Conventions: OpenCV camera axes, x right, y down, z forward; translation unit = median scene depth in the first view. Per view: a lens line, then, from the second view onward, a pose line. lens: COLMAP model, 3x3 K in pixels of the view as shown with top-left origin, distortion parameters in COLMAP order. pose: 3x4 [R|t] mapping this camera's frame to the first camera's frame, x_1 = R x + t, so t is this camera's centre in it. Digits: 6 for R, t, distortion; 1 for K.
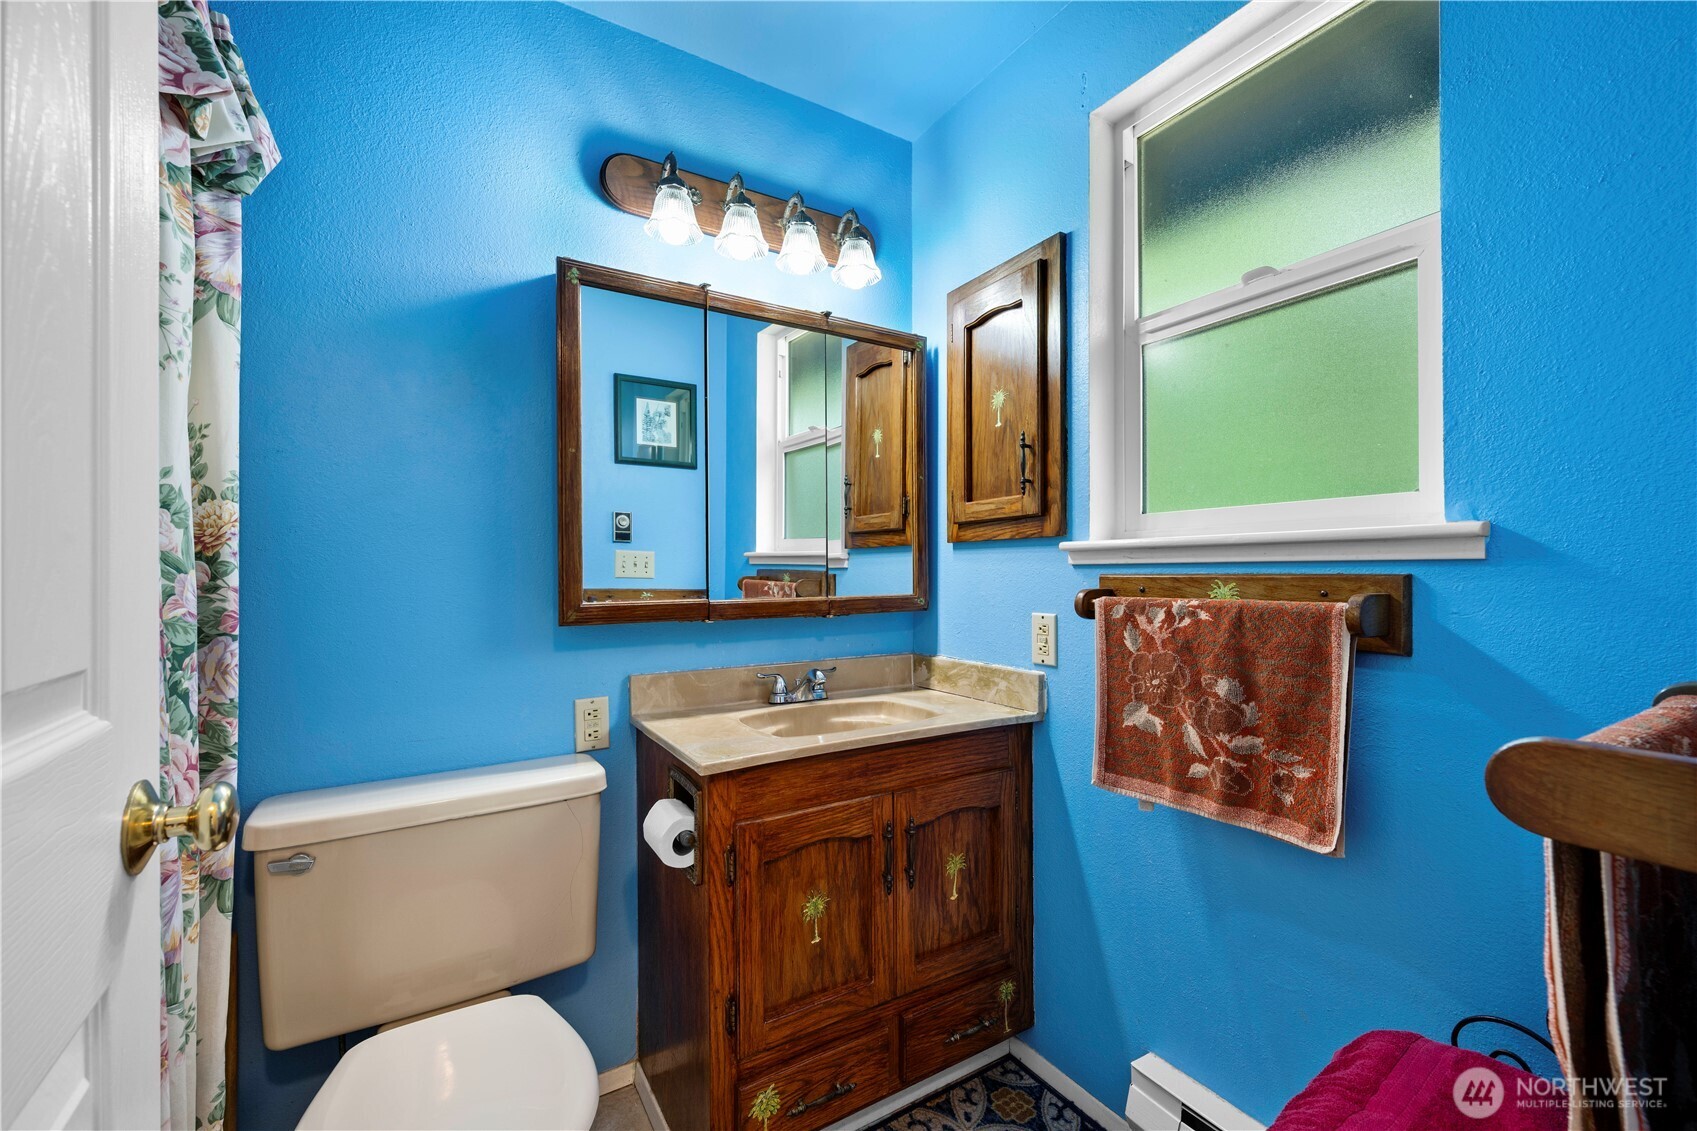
lens RADIAL K [[701.0, 0, 853.6], [0, 701.0, 566.4], [0, 0, 1]] dist [0.000301, 0.000189]
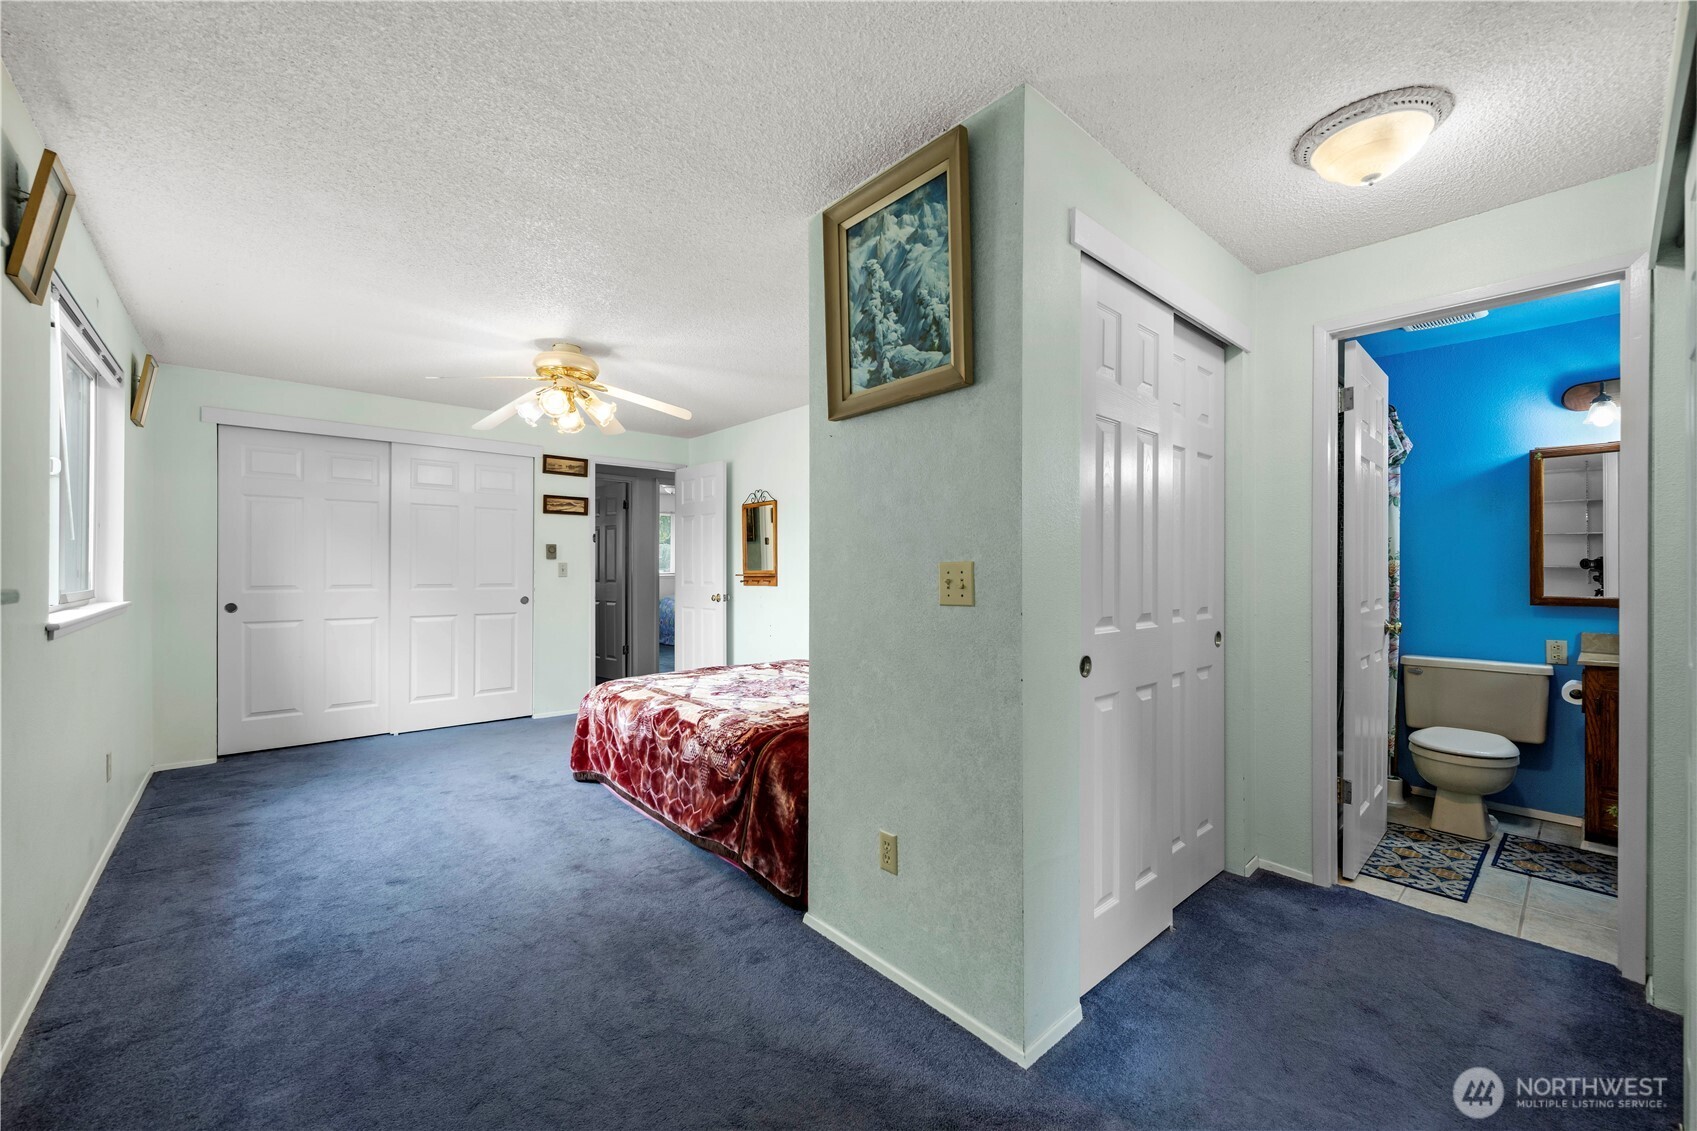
lens RADIAL K [[670.0, 0, 856.1], [0, 670.0, 573.3], [0, 0, 1]] dist [-0.002119, 0.000941]
pose [[0.146978, -0.003363, -0.989134, 1.842734], [-0.001178, 0.999993, -0.003575, -0.013843], [0.989139, 0.001691, 0.146973, -1.973416]]
